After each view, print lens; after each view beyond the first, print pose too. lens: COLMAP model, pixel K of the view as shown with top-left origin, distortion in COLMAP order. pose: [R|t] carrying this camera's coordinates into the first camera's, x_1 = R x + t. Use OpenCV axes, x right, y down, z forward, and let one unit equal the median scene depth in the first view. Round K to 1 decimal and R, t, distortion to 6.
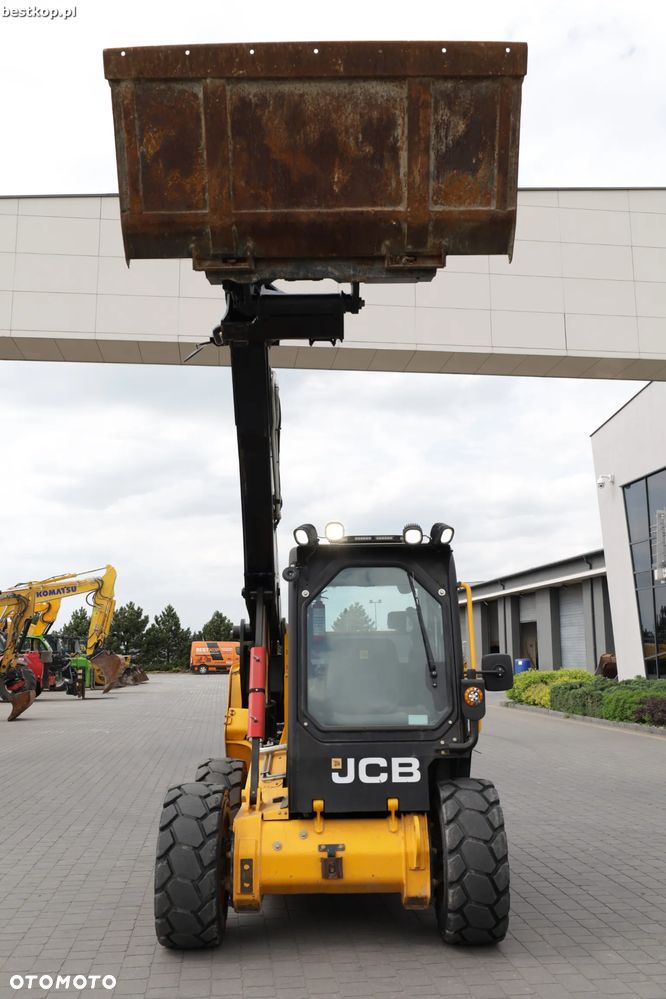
lens RADIAL K [[901.6, 0, 336.2], [0, 901.6, 500.7], [0, 0, 1]] dist [0.009535, 0.016767]
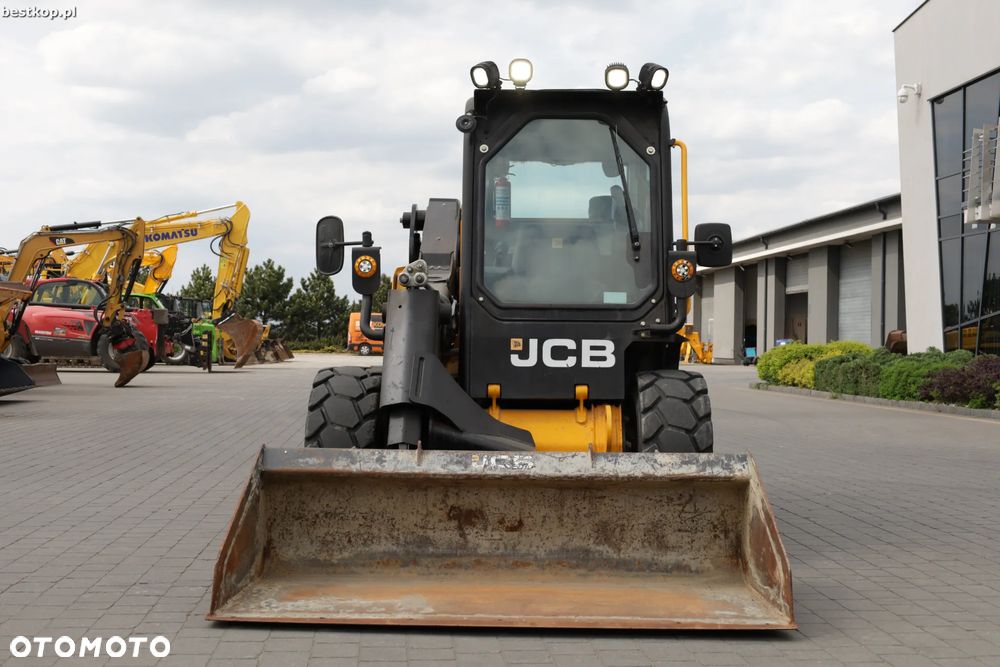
lens RADIAL K [[1220.9, 0, 511.0], [0, 1220.9, 318.4], [0, 0, 1]] dist [0.028916, 0.000000]
pose [[0.999407, 0.022381, -0.026150, 0.022678], [-0.018283, 0.988880, 0.147587, 0.090359], [0.029162, -0.147021, 0.988703, -0.118286]]
